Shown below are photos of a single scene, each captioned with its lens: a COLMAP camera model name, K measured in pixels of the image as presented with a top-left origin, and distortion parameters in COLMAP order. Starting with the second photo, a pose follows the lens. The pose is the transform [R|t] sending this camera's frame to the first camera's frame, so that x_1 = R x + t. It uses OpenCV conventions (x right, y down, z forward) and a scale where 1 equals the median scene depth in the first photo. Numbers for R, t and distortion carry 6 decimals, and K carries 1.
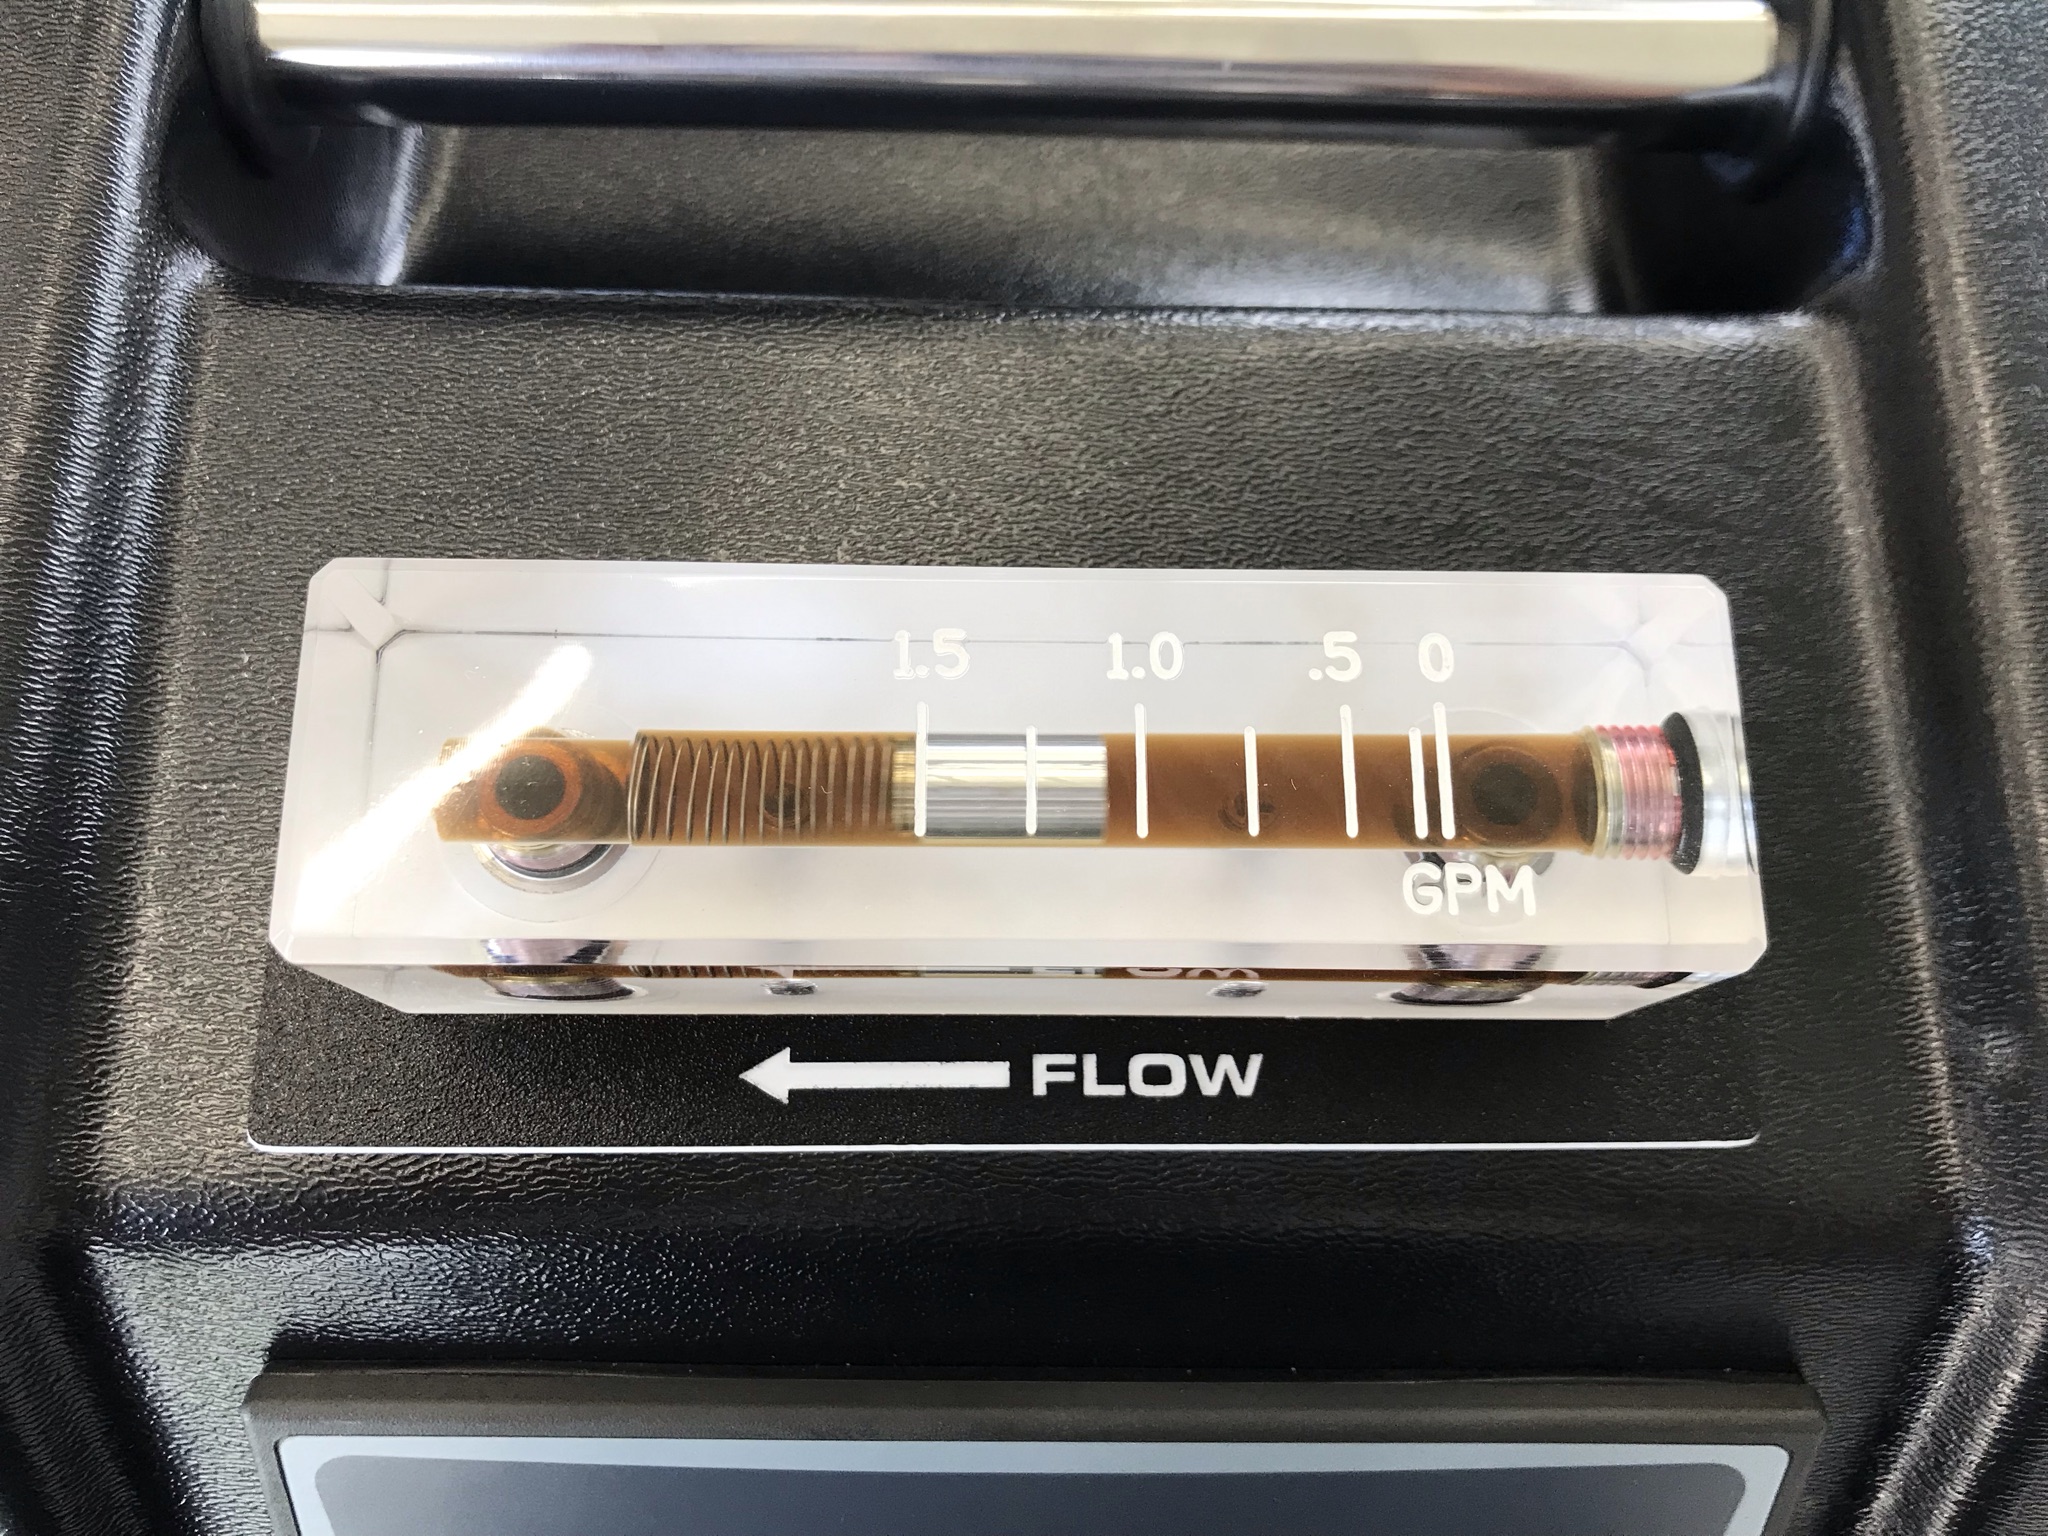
lens RADIAL K [[1678.0, 0, 1022.9], [0, 1678.0, 761.6], [0, 0, 1]] dist [0.010751, -0.025187]
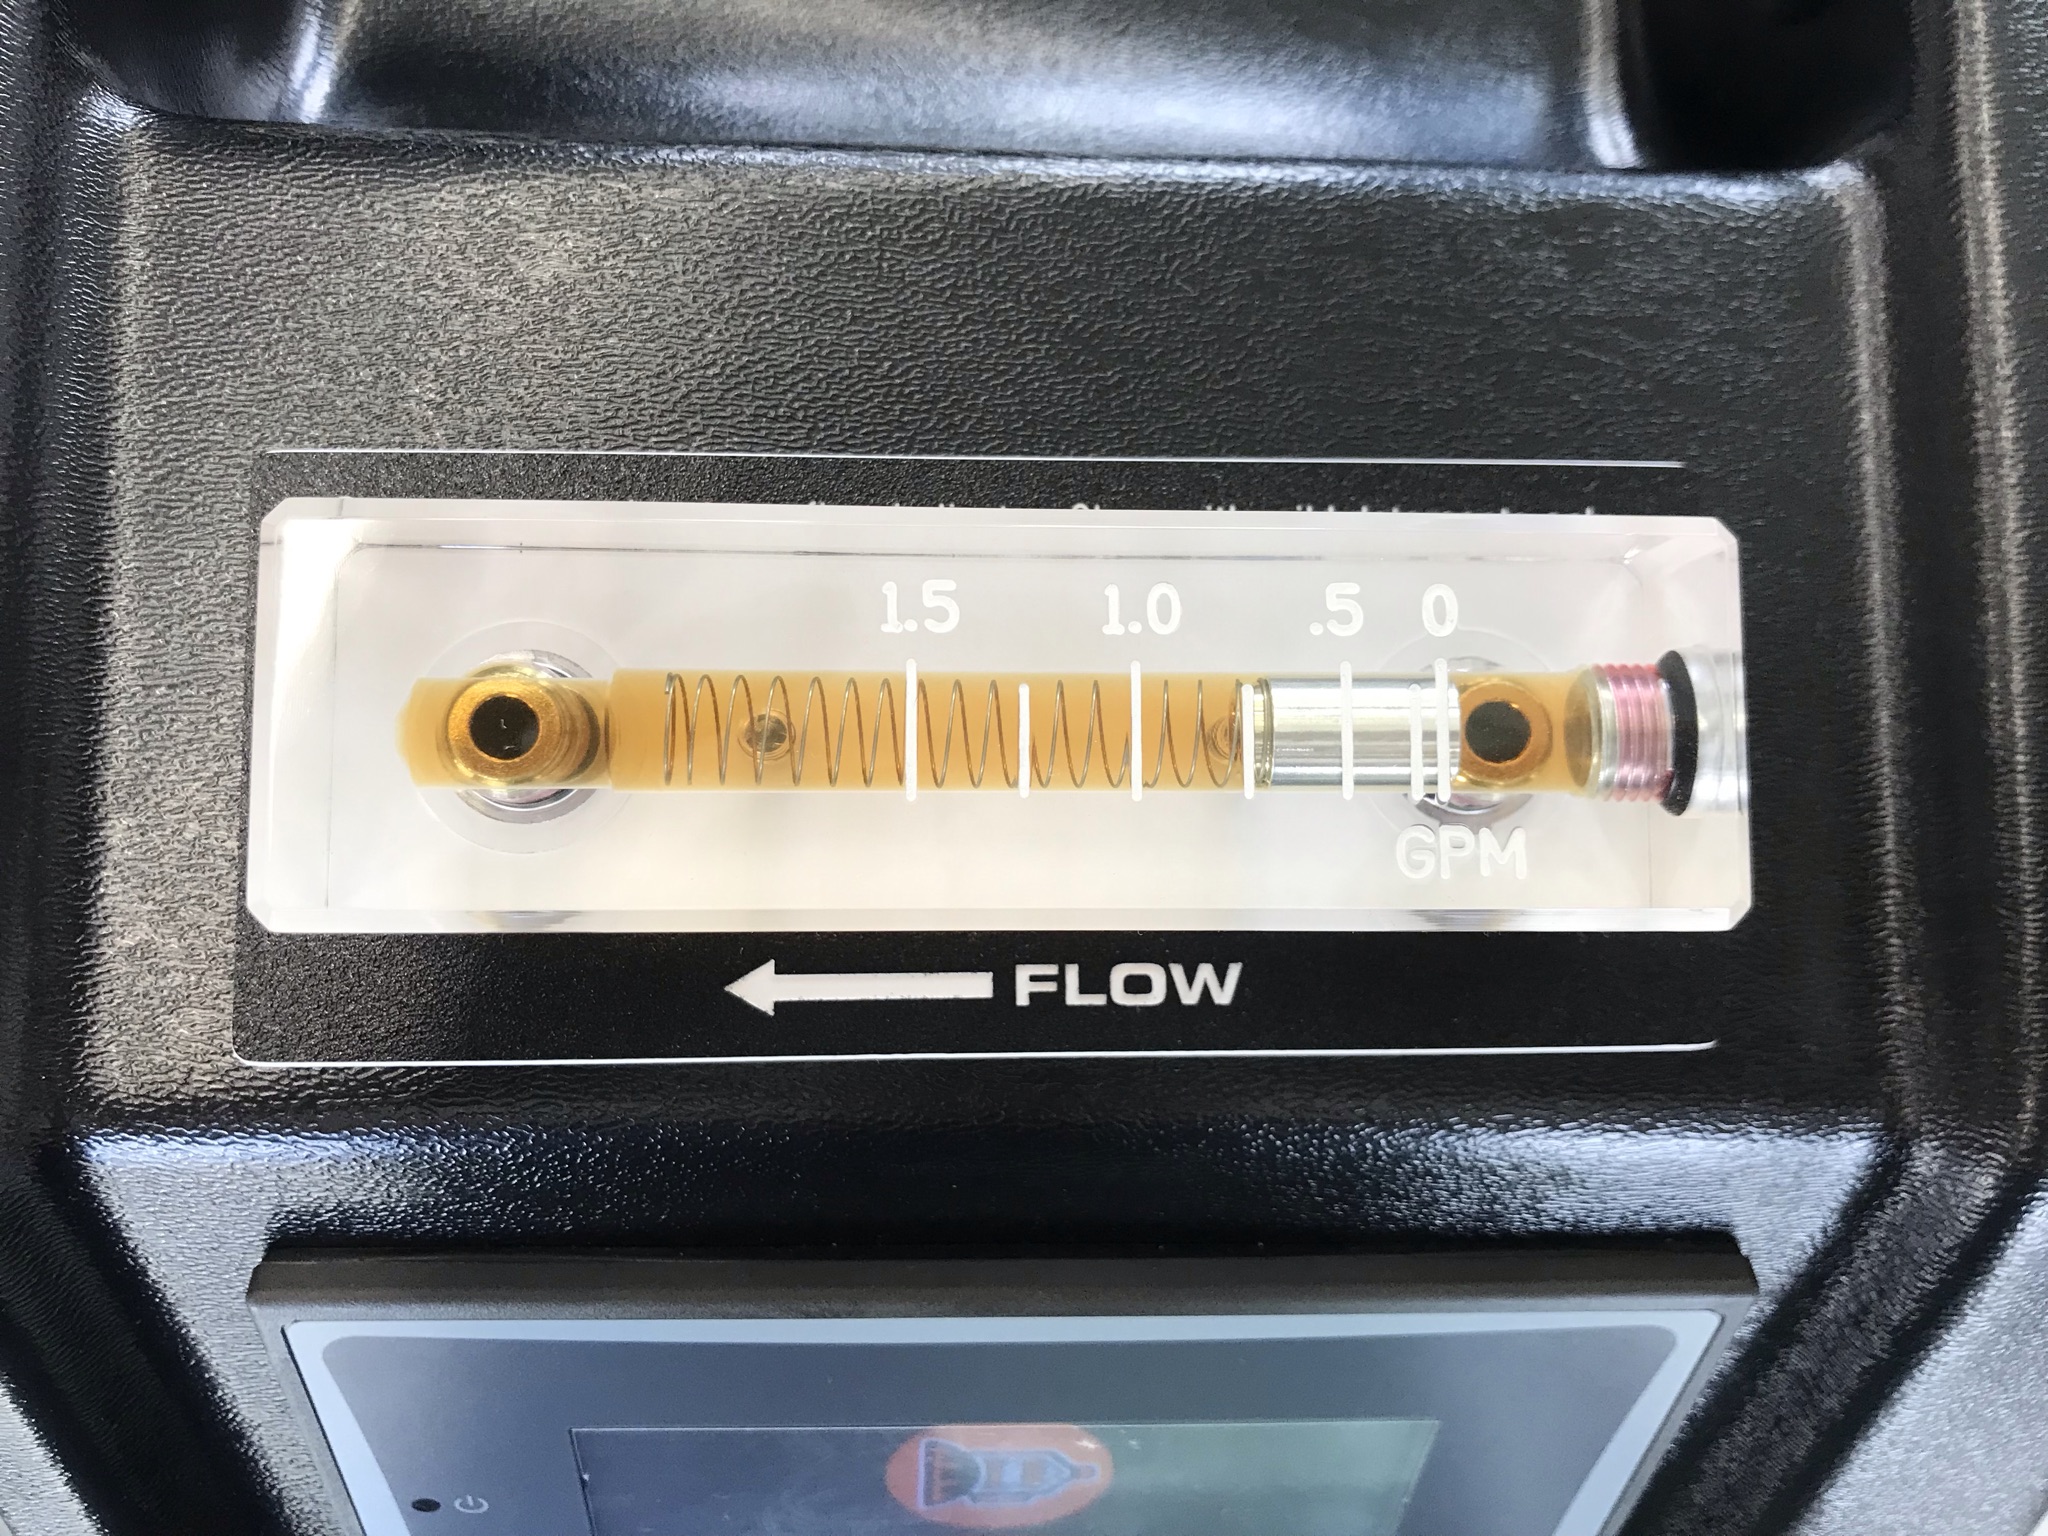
lens RADIAL K [[1678.0, 0, 1021.3], [0, 1678.0, 770.0], [0, 0, 1]] dist [0.010751, -0.025187]
pose [[0.999499, 0.002625, 0.031544, -0.022844], [-0.008237, 0.983792, 0.179126, -0.122038], [-0.030562, -0.179296, 0.983320, 0.029363]]
